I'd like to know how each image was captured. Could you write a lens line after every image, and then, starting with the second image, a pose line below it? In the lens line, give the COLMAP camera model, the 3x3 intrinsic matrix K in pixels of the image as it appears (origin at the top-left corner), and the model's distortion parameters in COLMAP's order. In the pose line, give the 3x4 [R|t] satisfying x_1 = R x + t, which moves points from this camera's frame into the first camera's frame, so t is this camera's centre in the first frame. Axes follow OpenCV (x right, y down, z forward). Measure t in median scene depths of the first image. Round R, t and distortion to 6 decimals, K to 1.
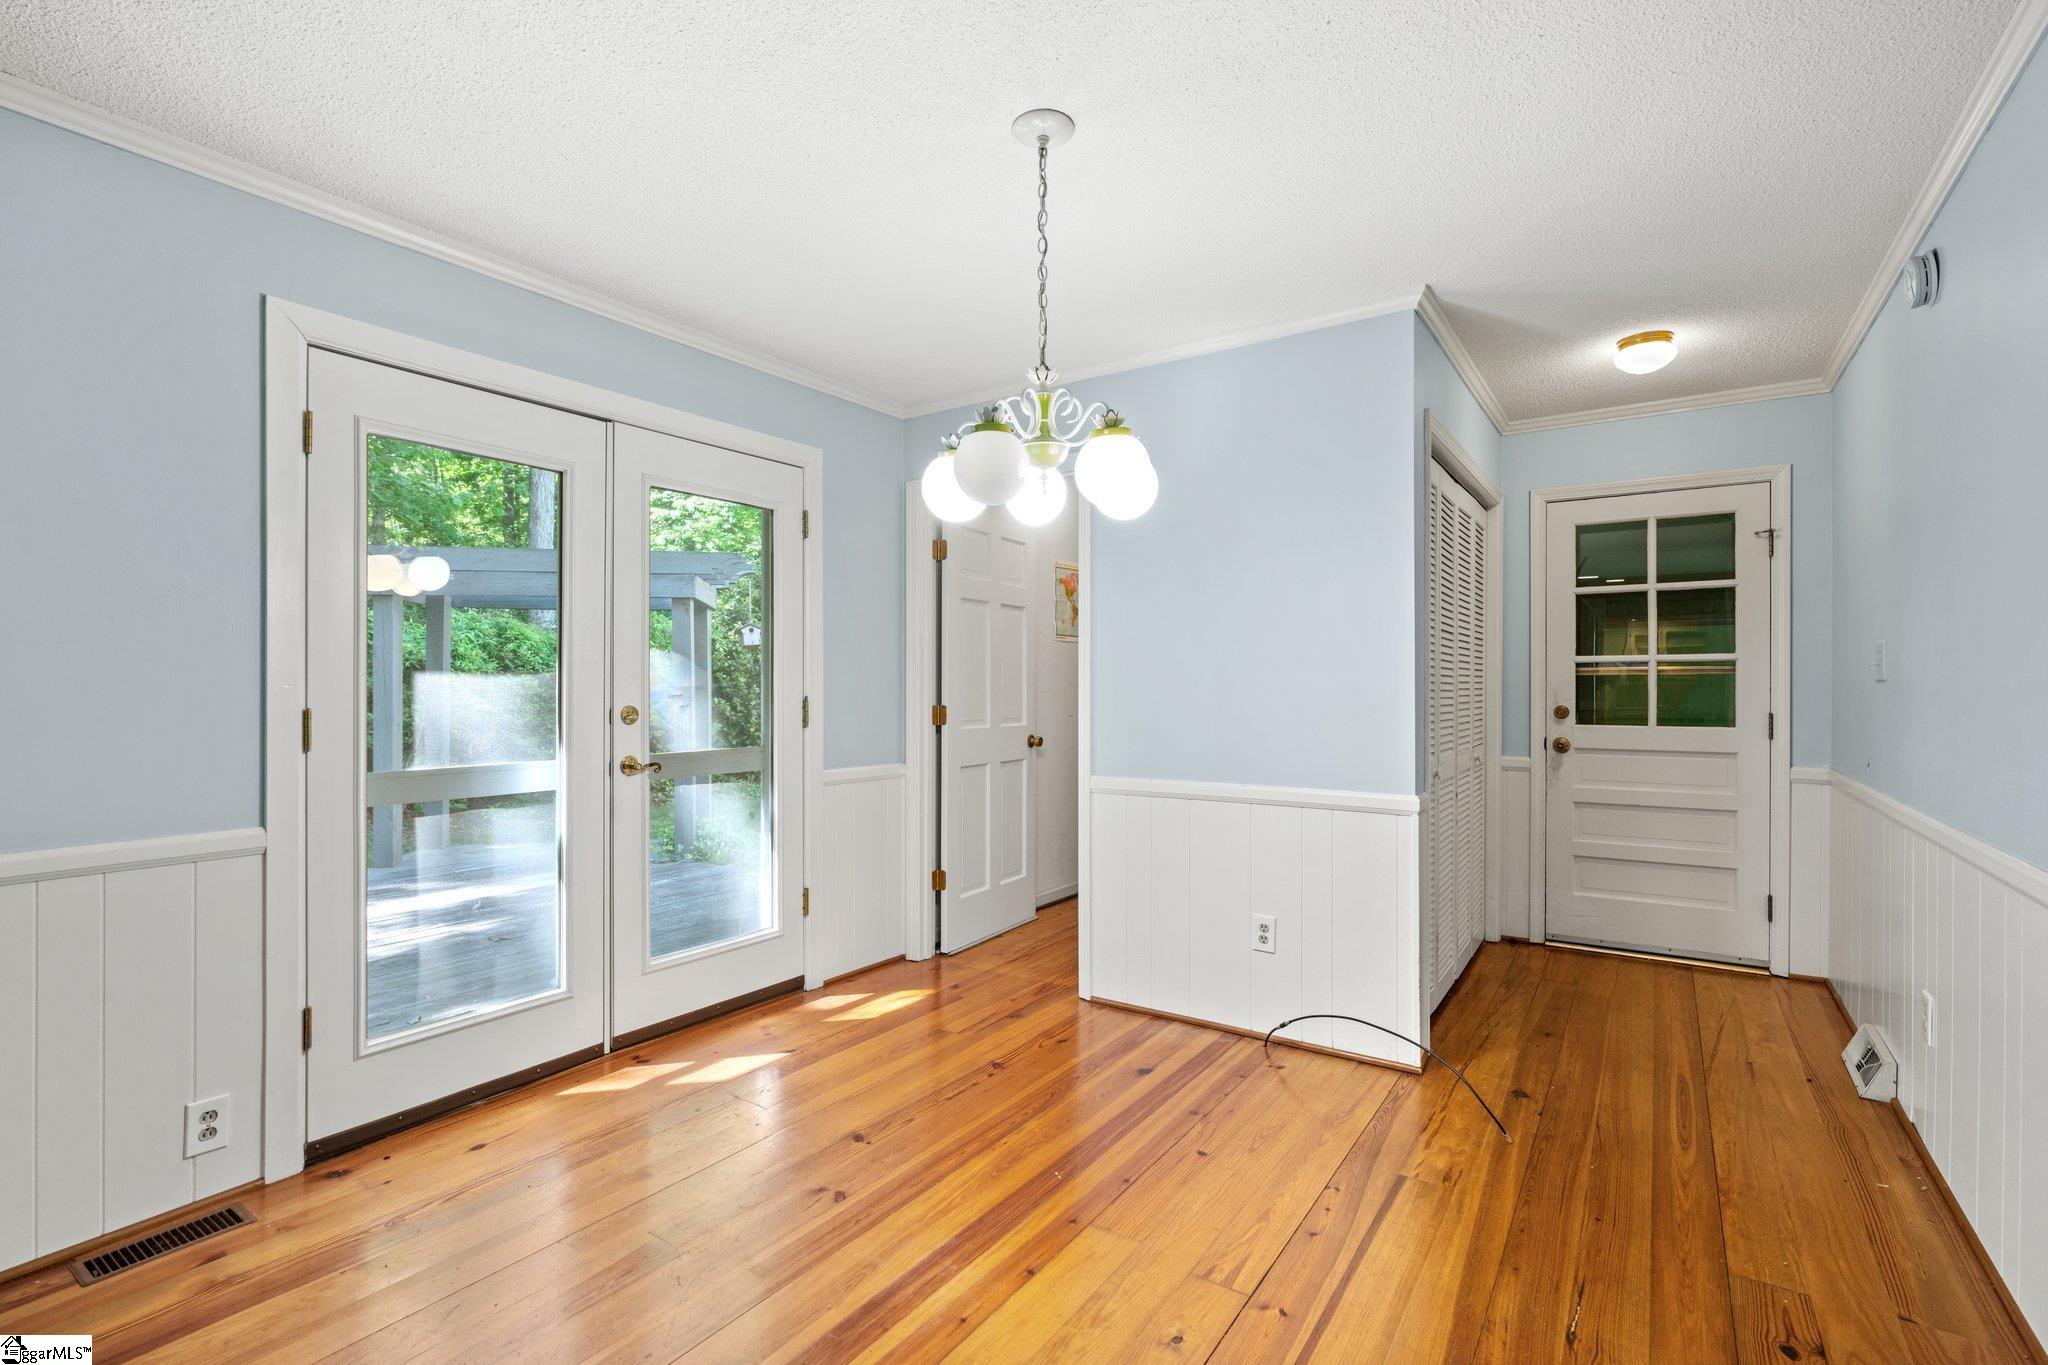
lens RADIAL K [[935.6, 0, 1015.0], [0, 935.6, 684.6], [0, 0, 1]] dist [-0.049055, 0.017725]
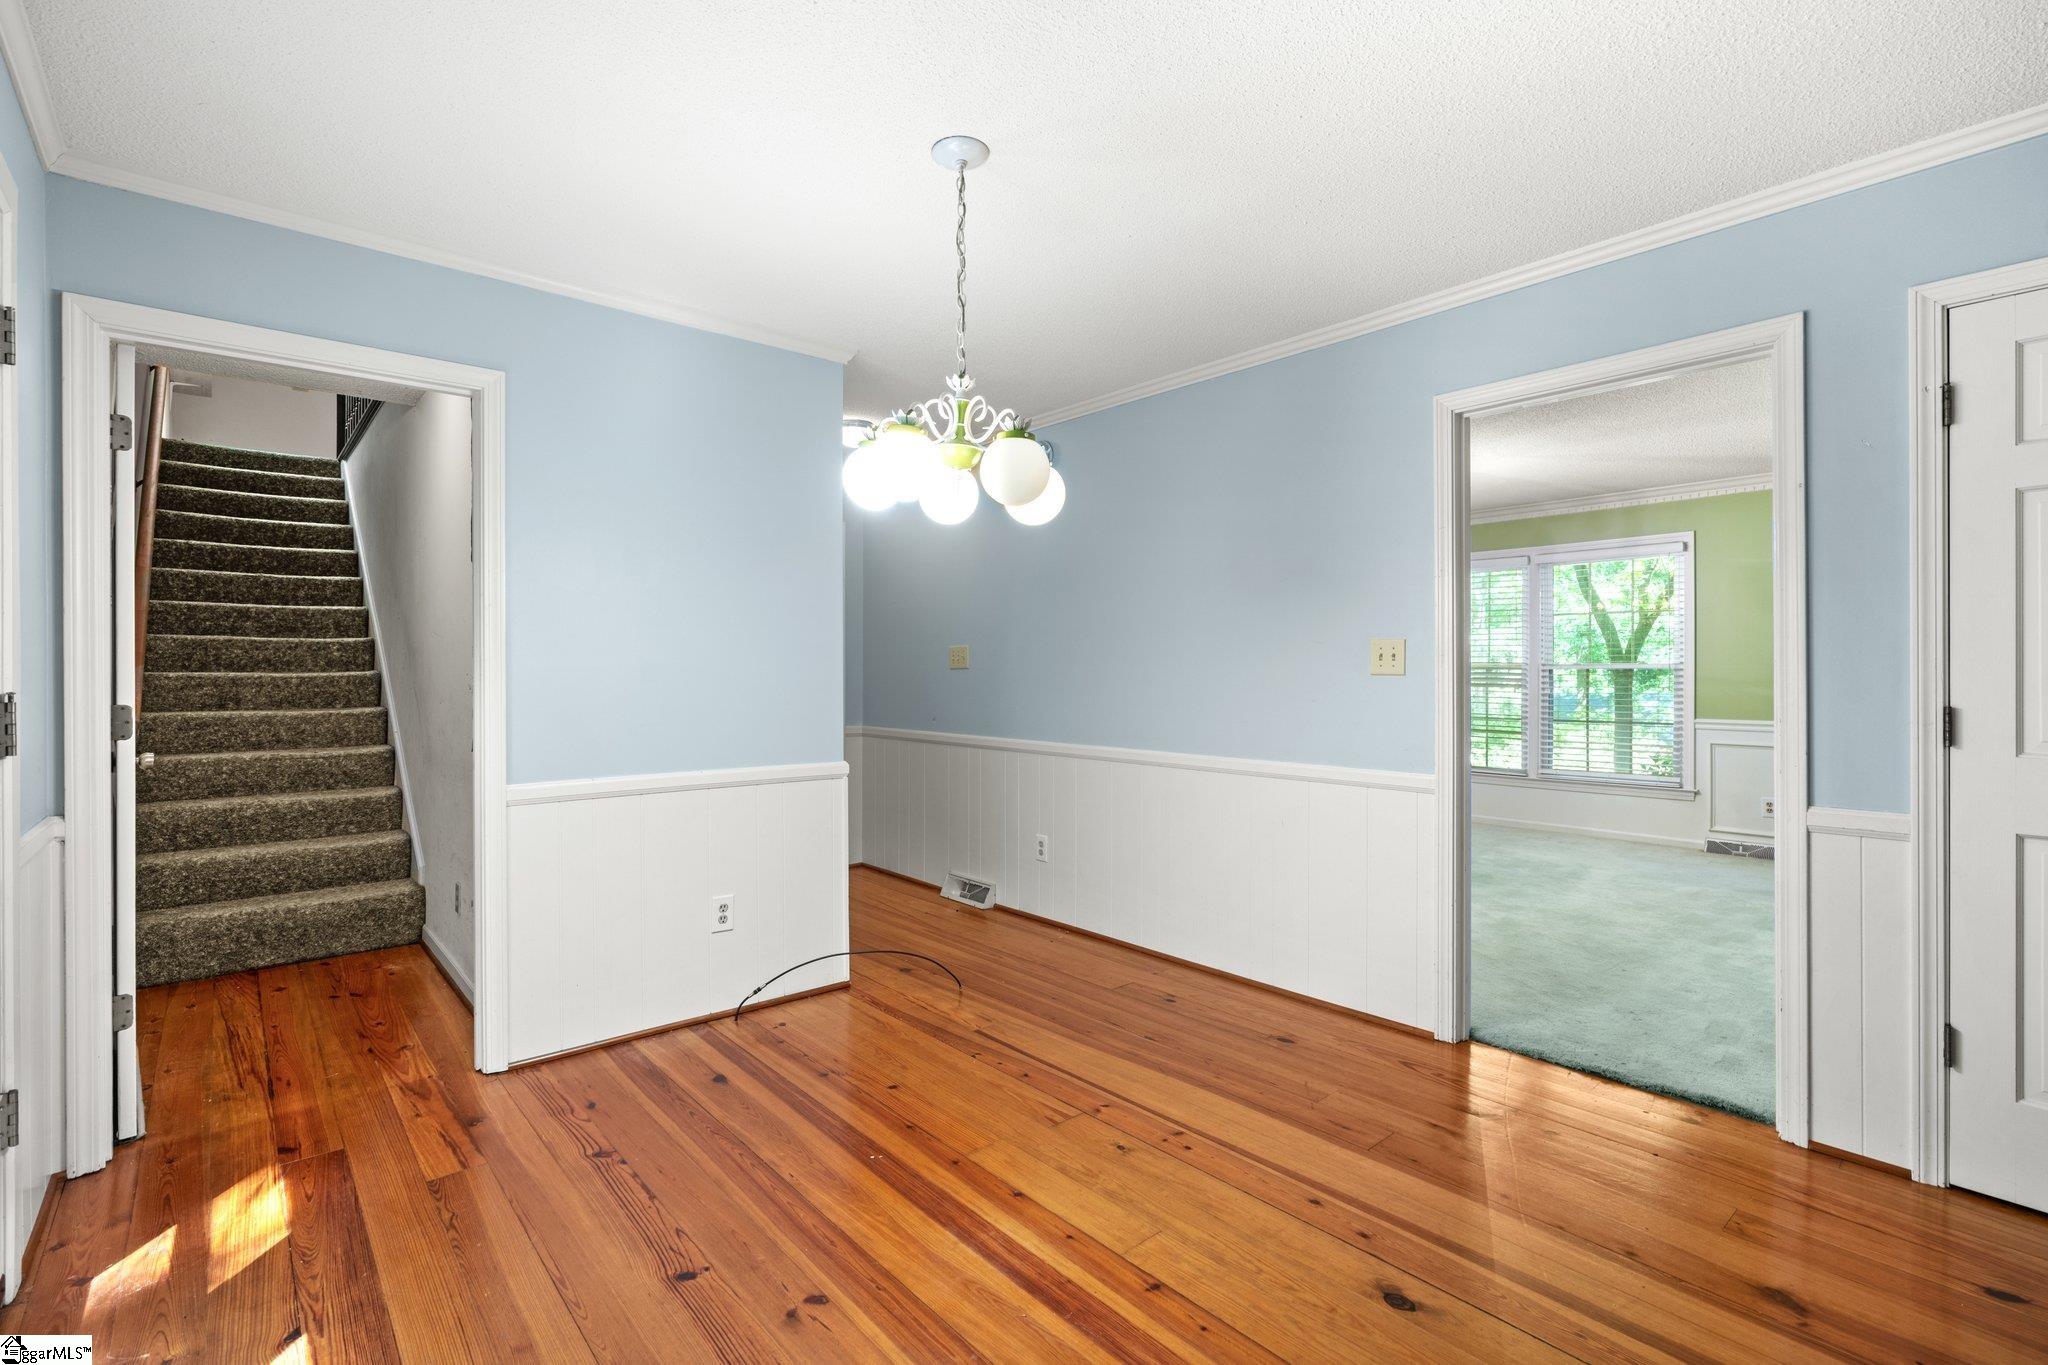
lens RADIAL K [[935.6, 0, 1015.0], [0, 935.6, 684.6], [0, 0, 1]] dist [-0.049055, 0.017725]
pose [[0.250731, -0.026590, 0.967692, -0.922837], [0.004419, 0.999644, 0.026323, -0.016860], [-0.968047, -0.002324, 0.250759, 0.621131]]
